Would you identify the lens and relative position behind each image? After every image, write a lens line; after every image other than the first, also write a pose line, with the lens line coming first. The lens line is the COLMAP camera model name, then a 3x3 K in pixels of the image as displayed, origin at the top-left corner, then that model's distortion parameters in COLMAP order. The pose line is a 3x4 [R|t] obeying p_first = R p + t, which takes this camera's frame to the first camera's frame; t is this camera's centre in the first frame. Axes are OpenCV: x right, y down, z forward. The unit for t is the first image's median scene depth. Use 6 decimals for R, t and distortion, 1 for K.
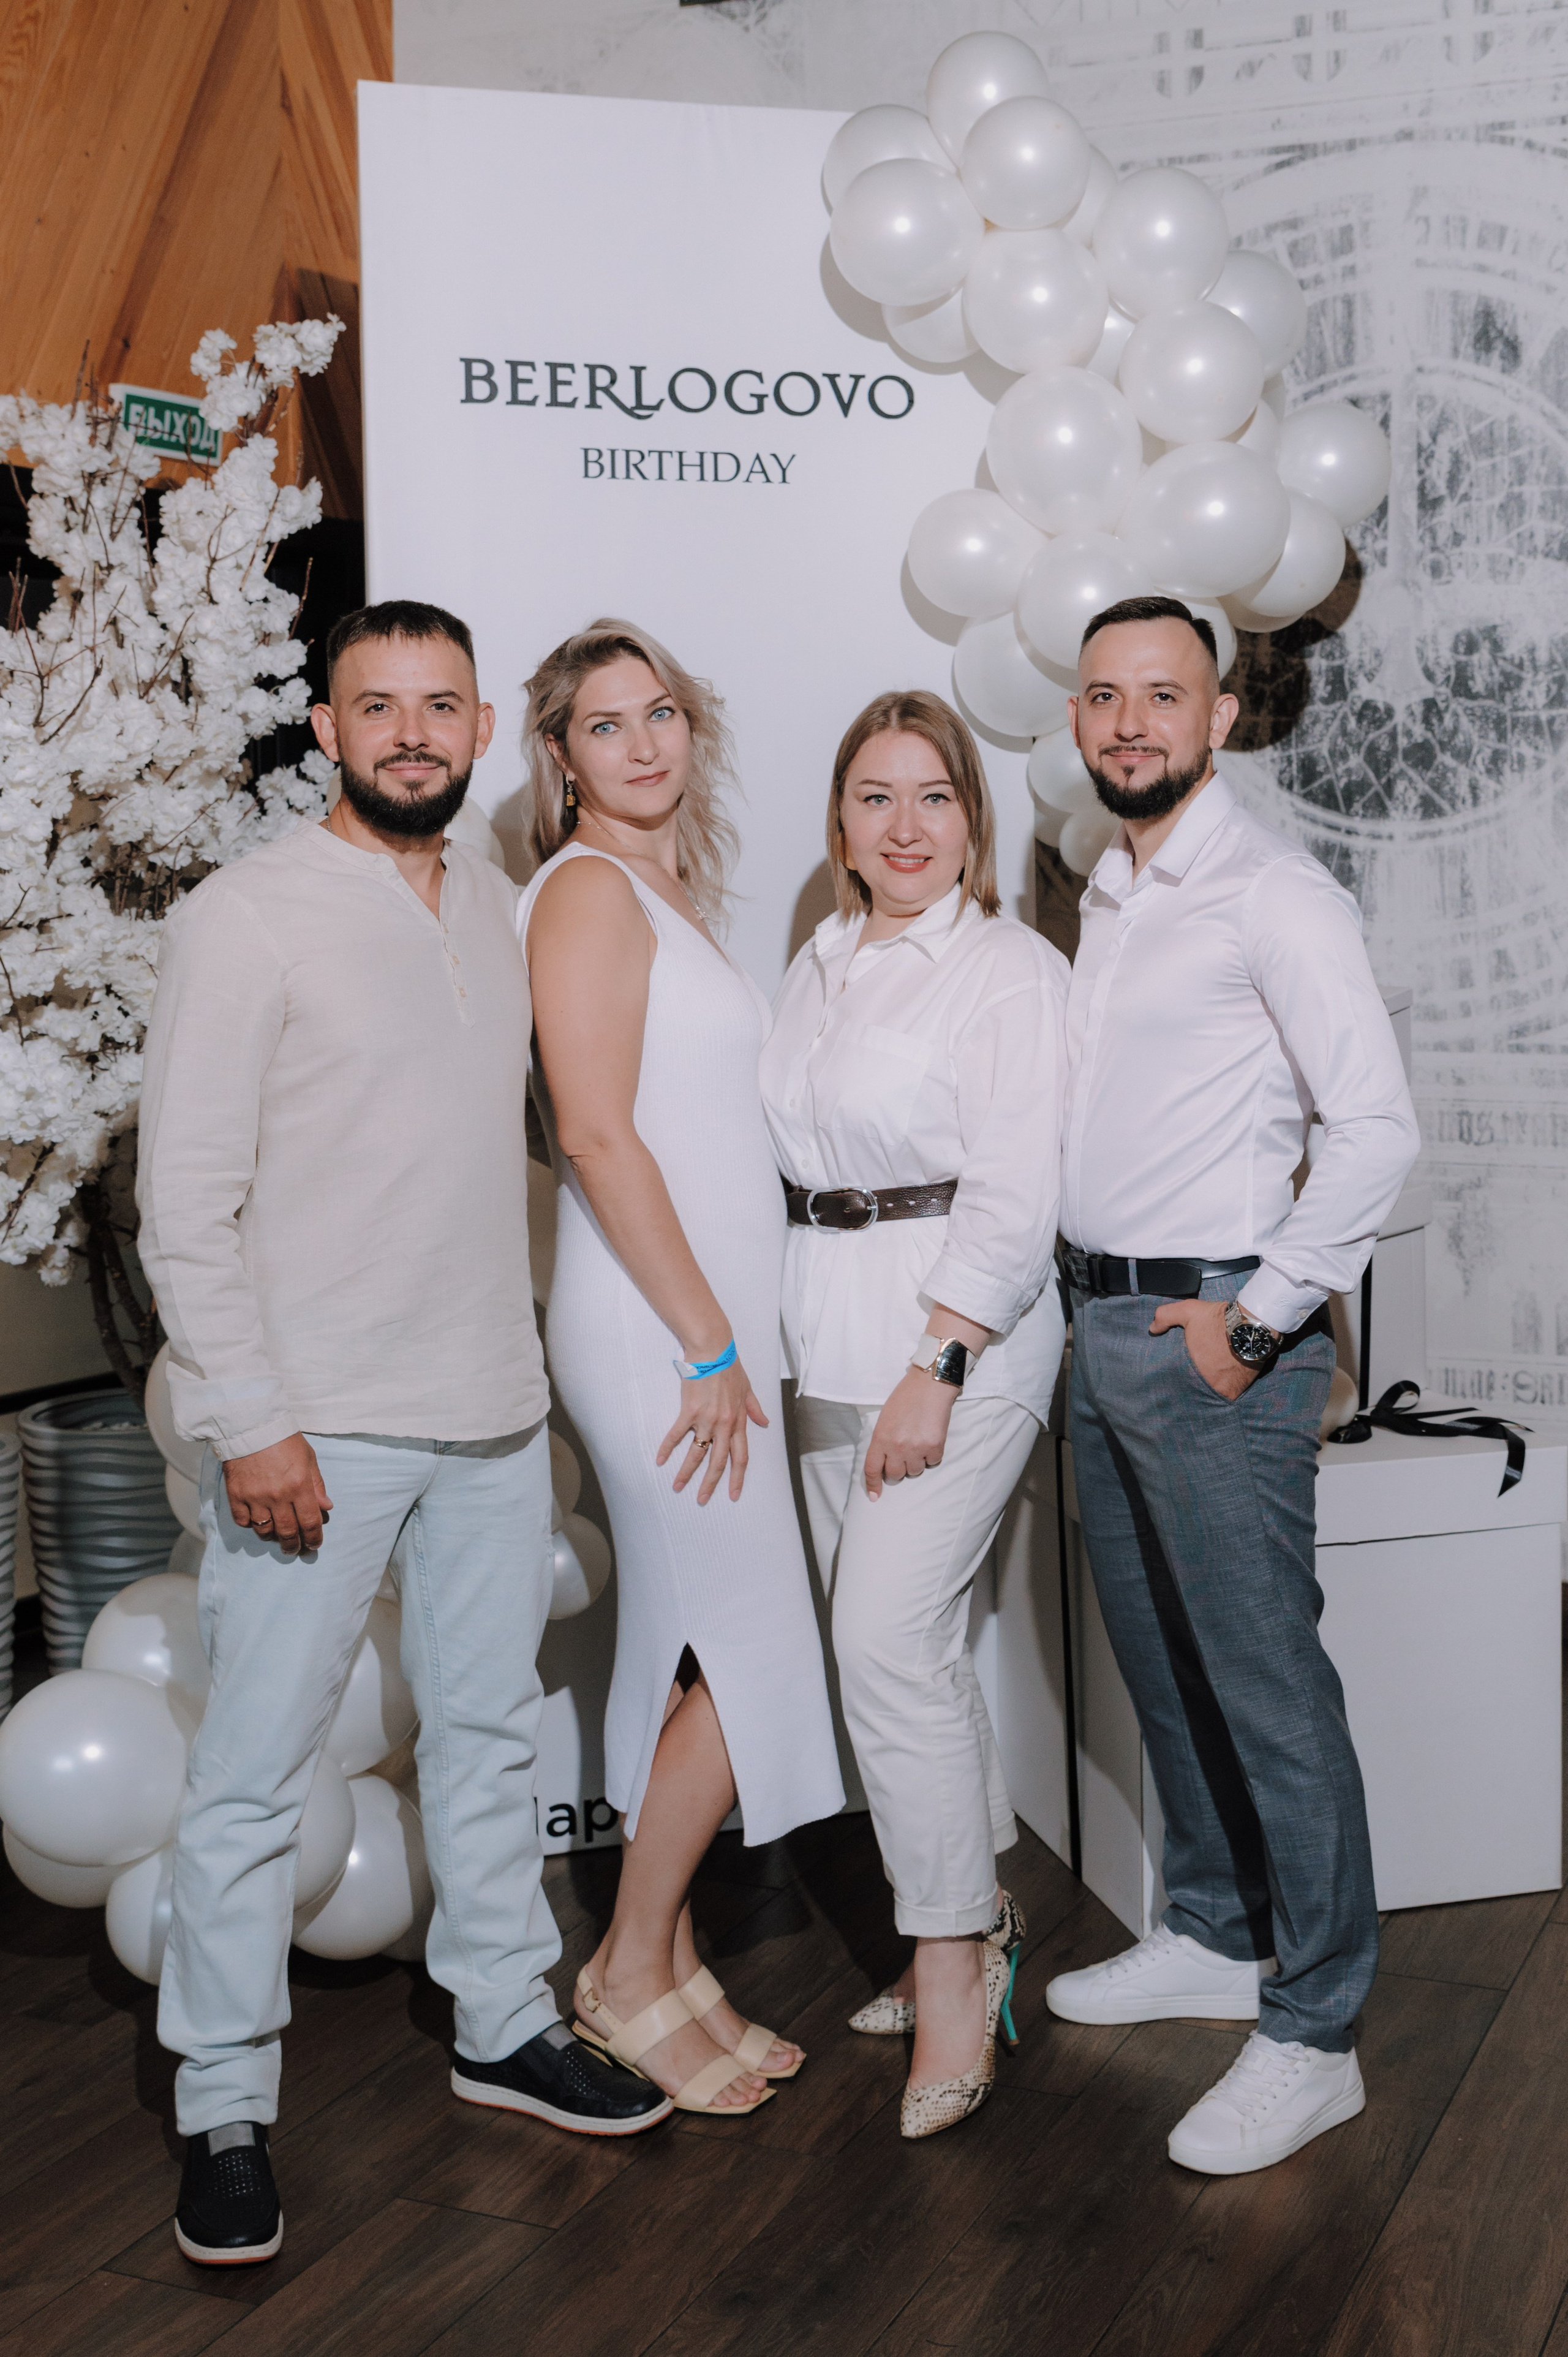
lens RADIAL K [[2654.3, 0, 920.6], [0, 2654.3, 966.4], [0, 0, 1]] dist [-0.016135, -0.003773]
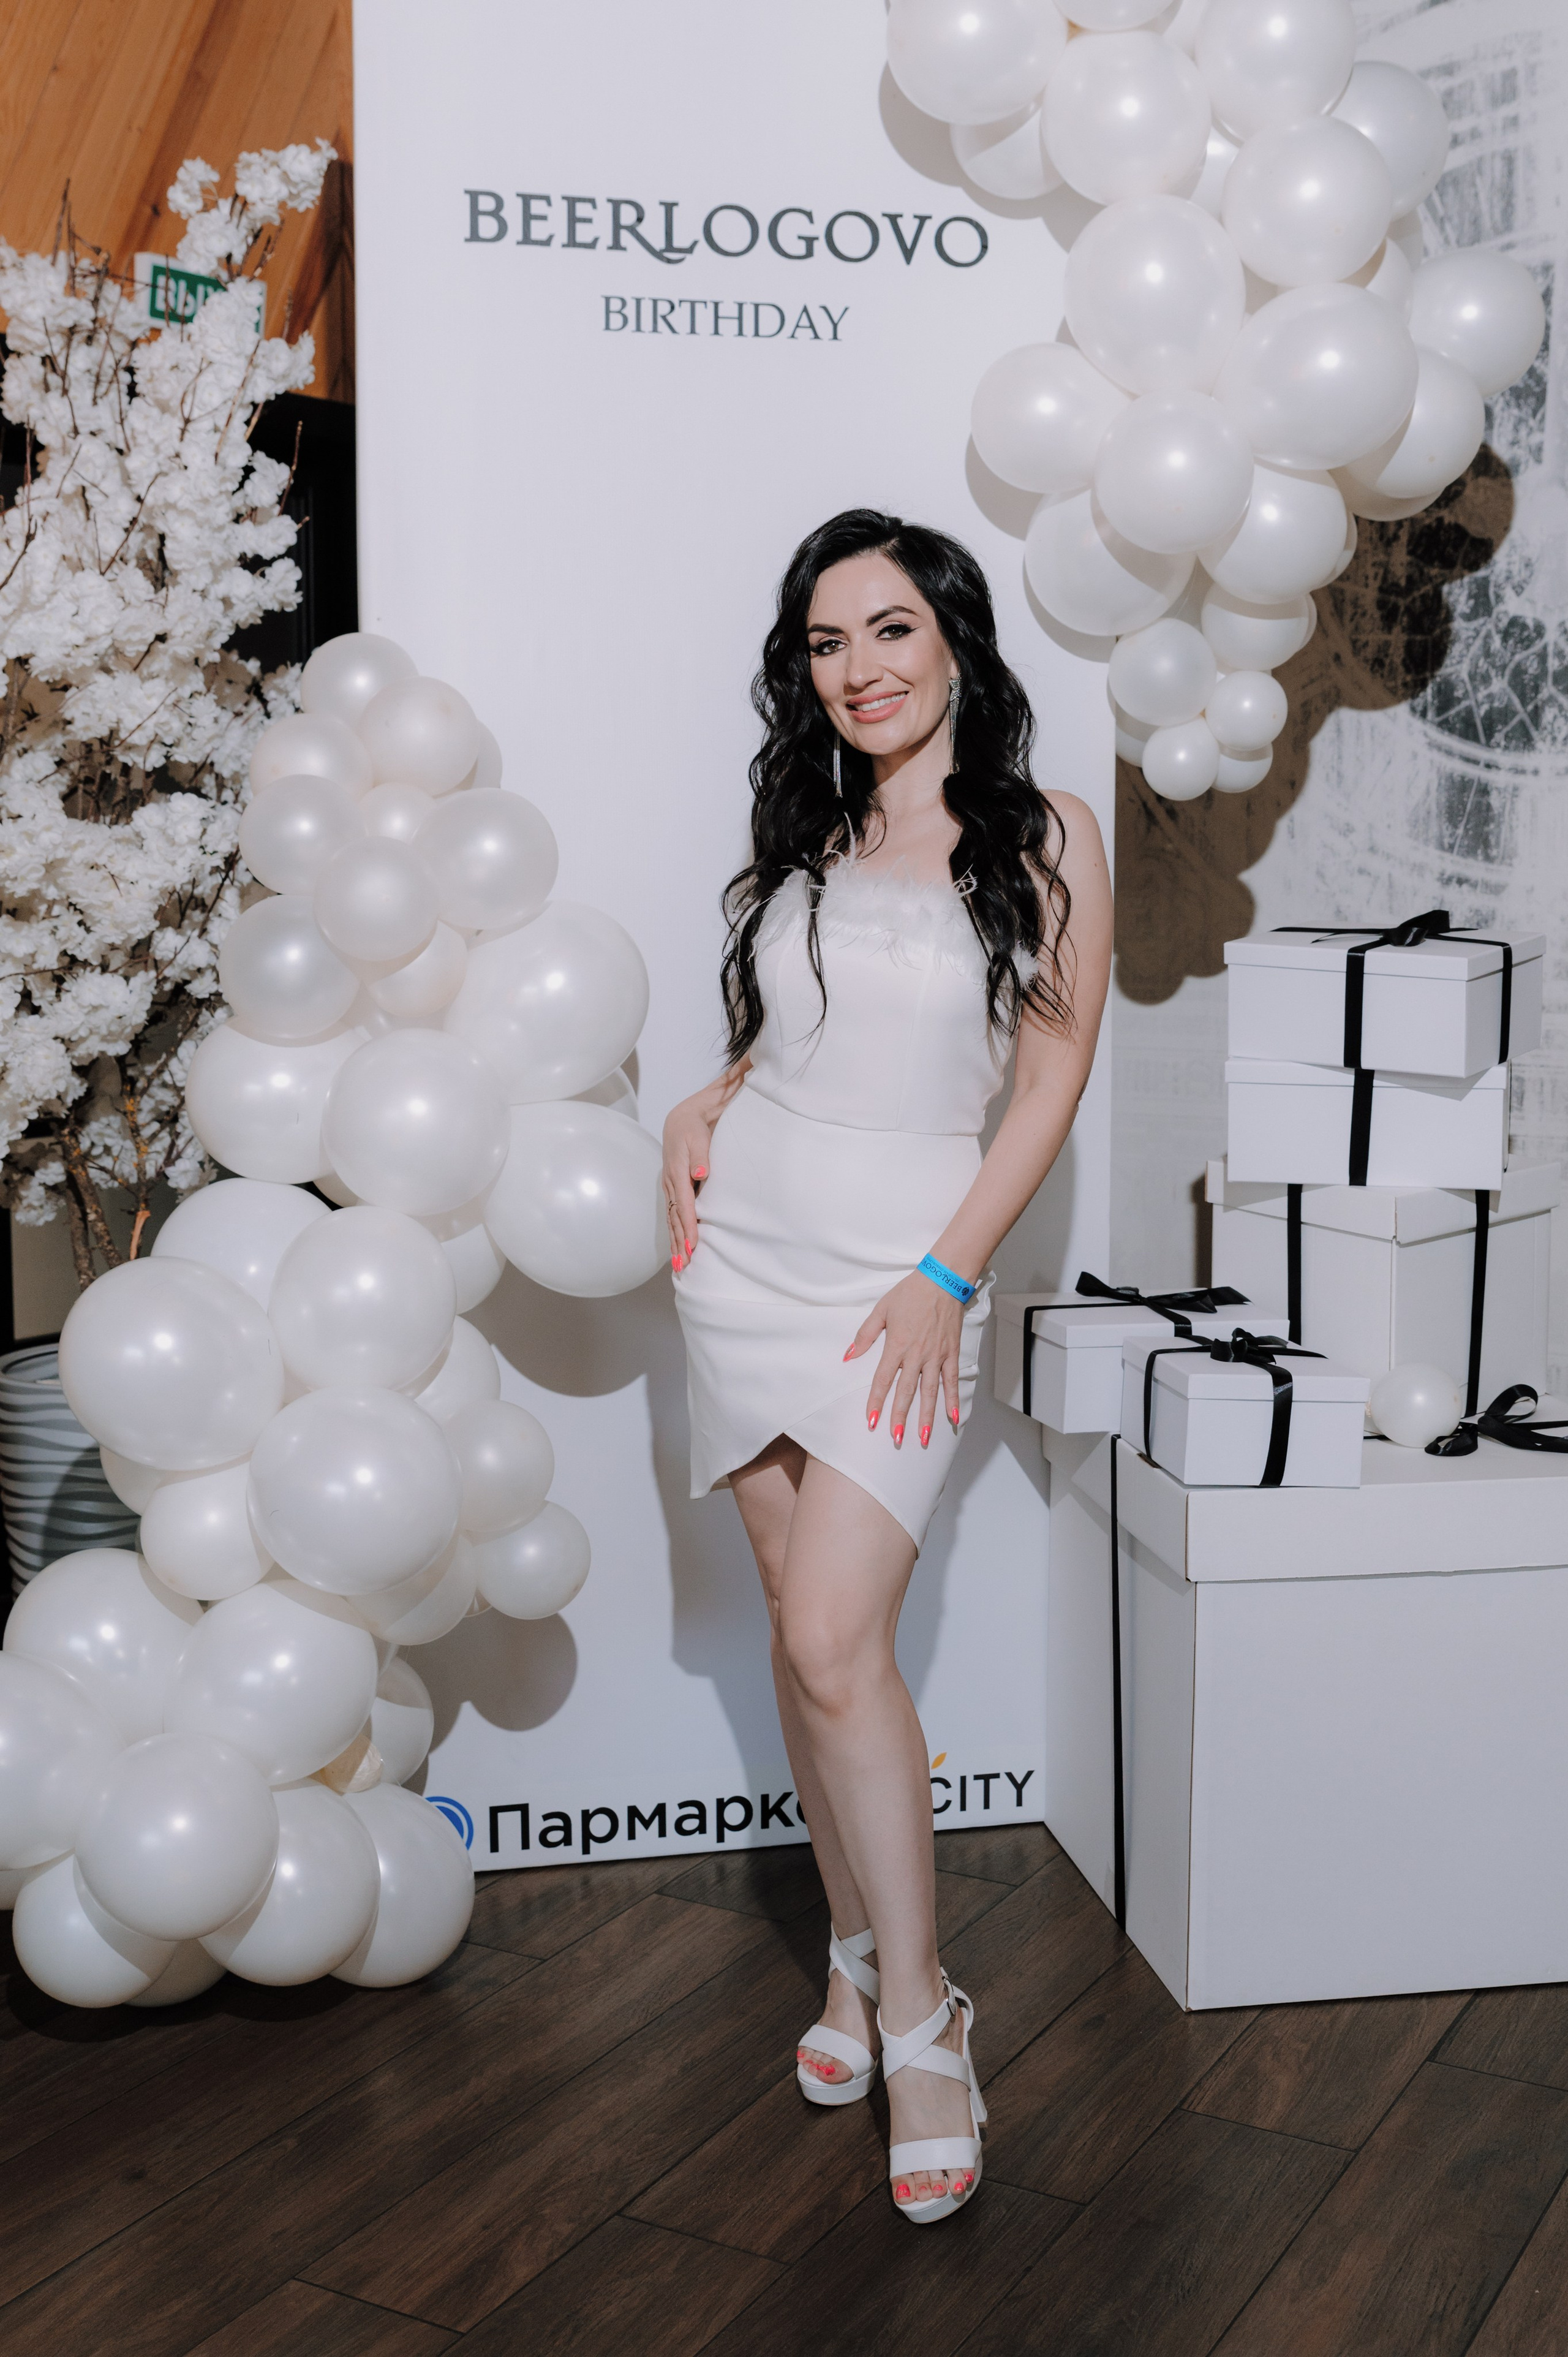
lens RADIAL K [[2577.8, 0, 848.2], [0, 2577.8, 1090.6], [0, 0, 1]] dist [-0.009805, -0.016101]
pose [[0.995307, 0.027243, -0.092857, 0.031702], [-0.021698, 0.997950, 0.060208, 0.011131], [0.094307, -0.057911, 0.993857, 0.117327]]
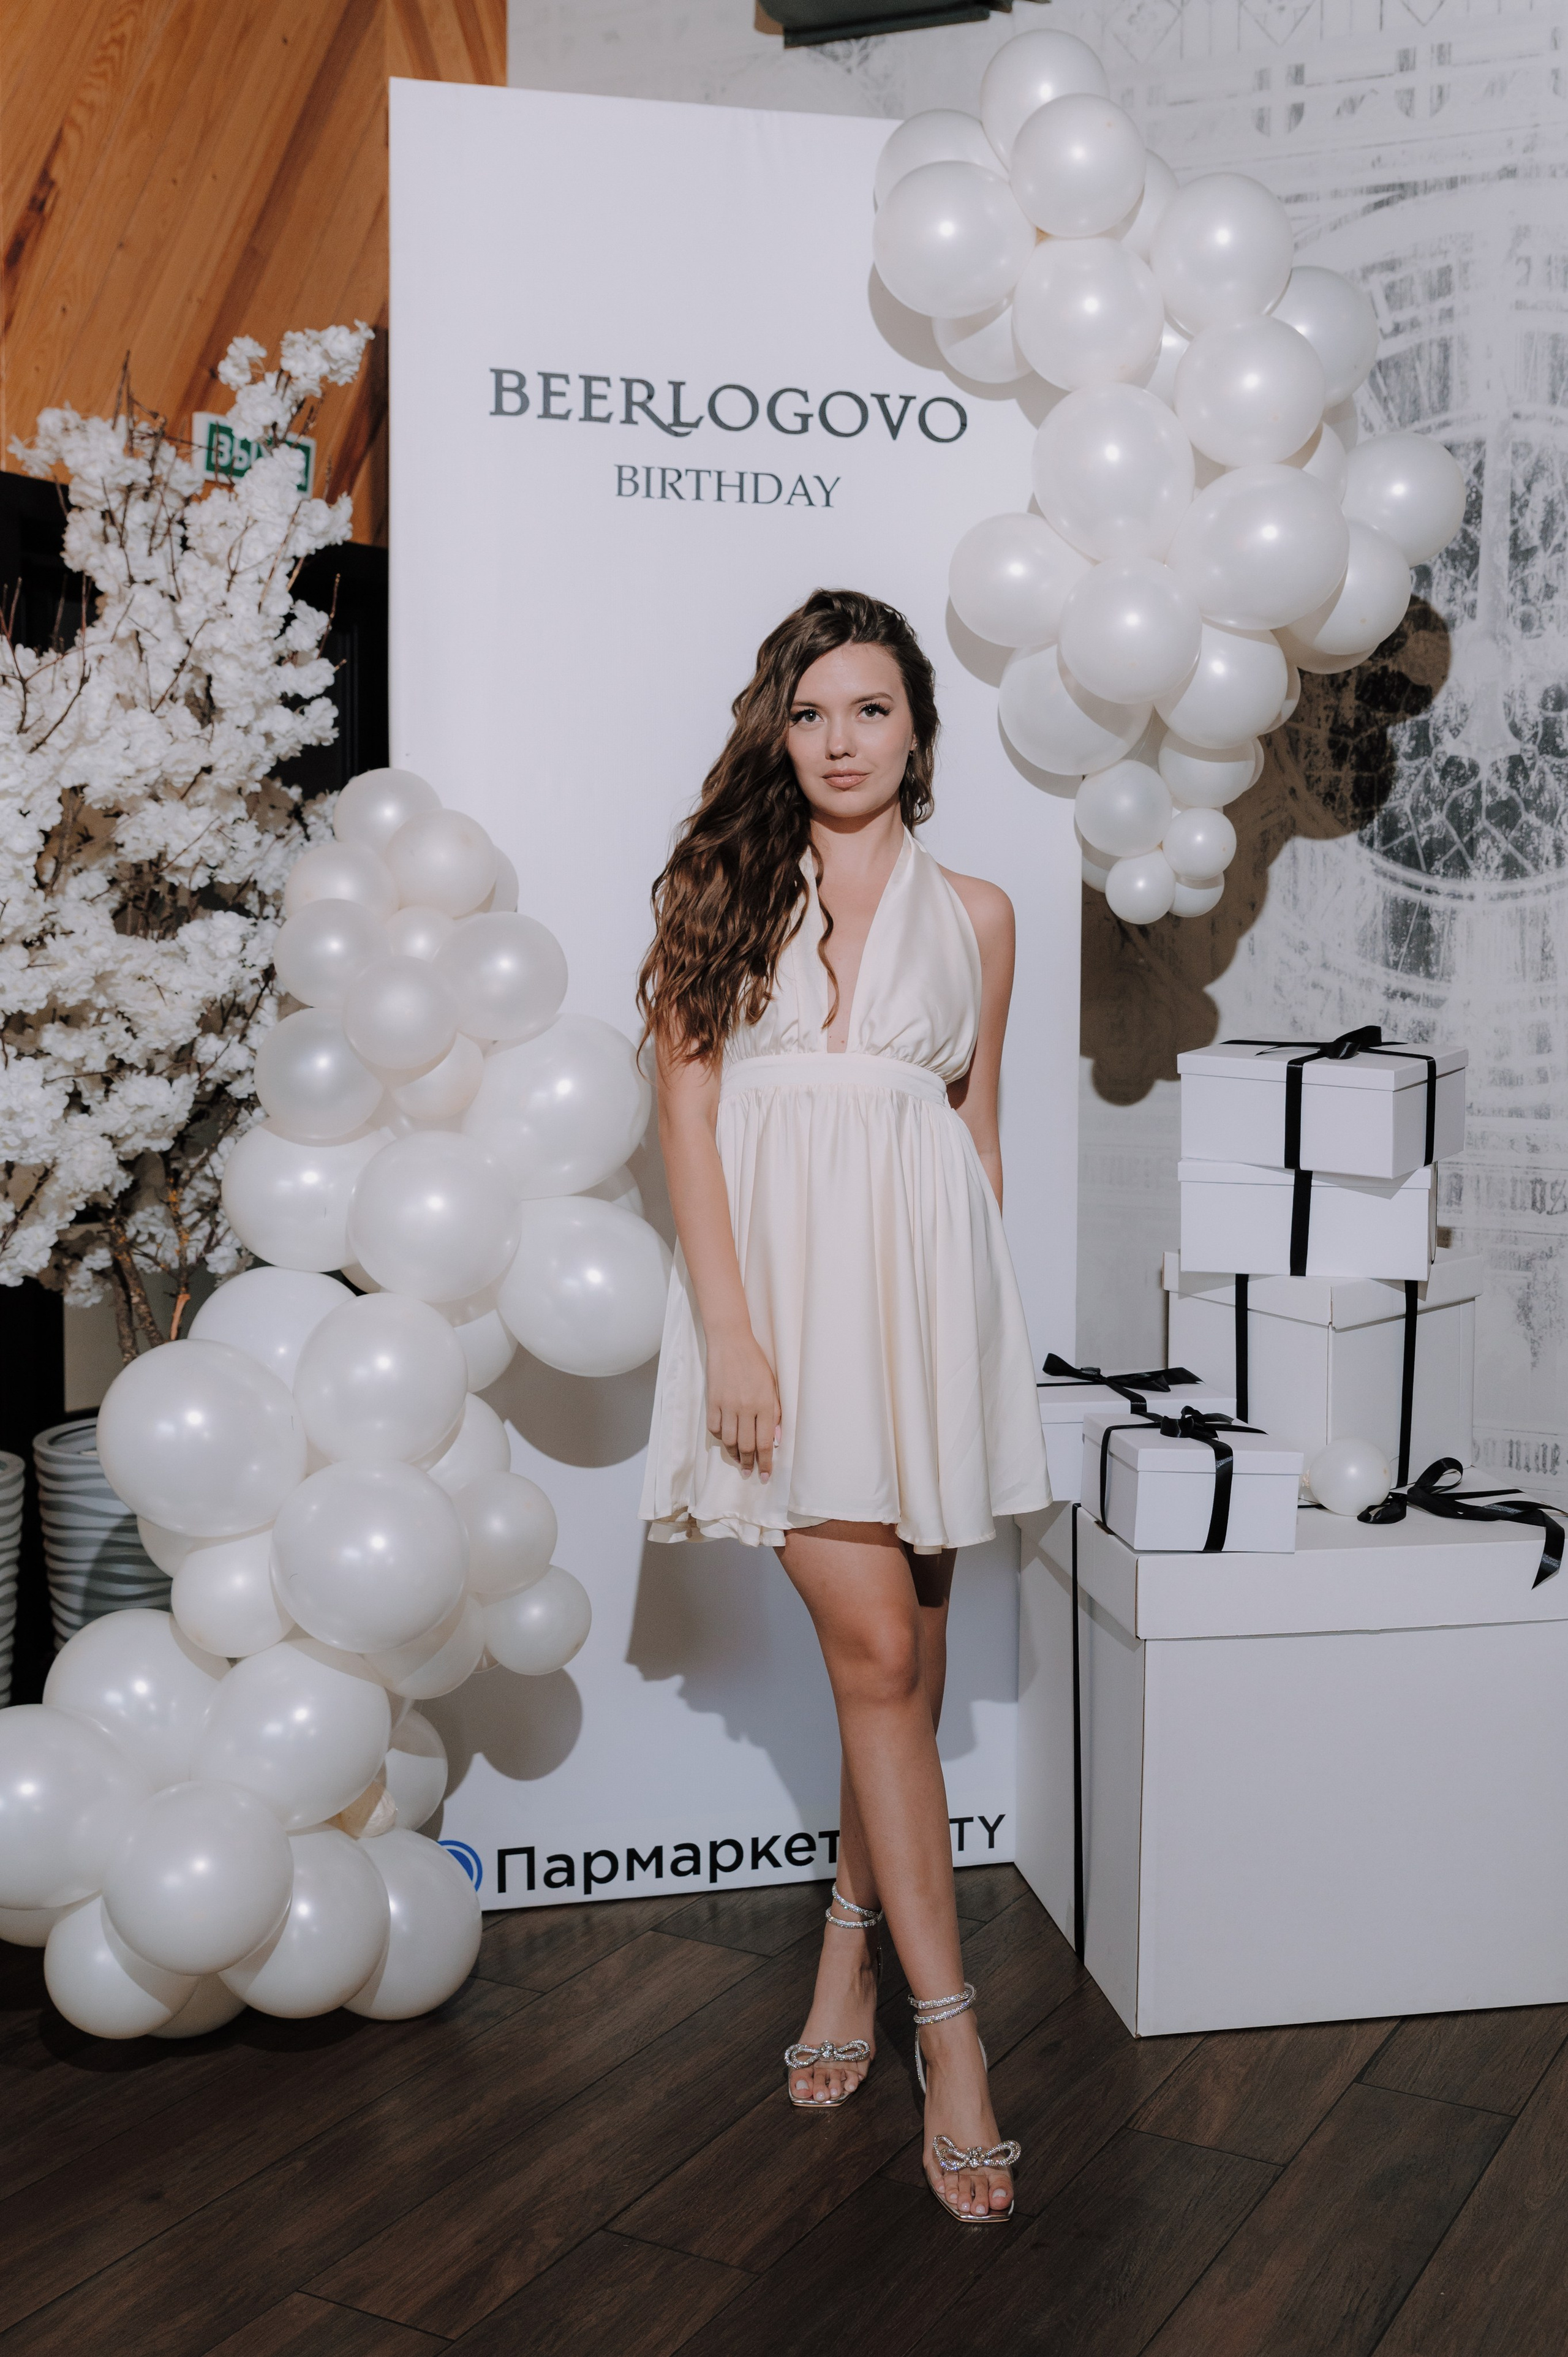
lens RADIAL K [[2422.7, 0, 952.7], [0, 2422.7, 1083.3], [0, 0, 1]] dist [-0.016222, 0.011215]
pose [[0.997560, 0.029408, -0.063315, 0.046228], [-0.028063, 0.999363, 0.022041, 0.005719], [0.063923, -0.020211, 0.997750, 0.098692]]
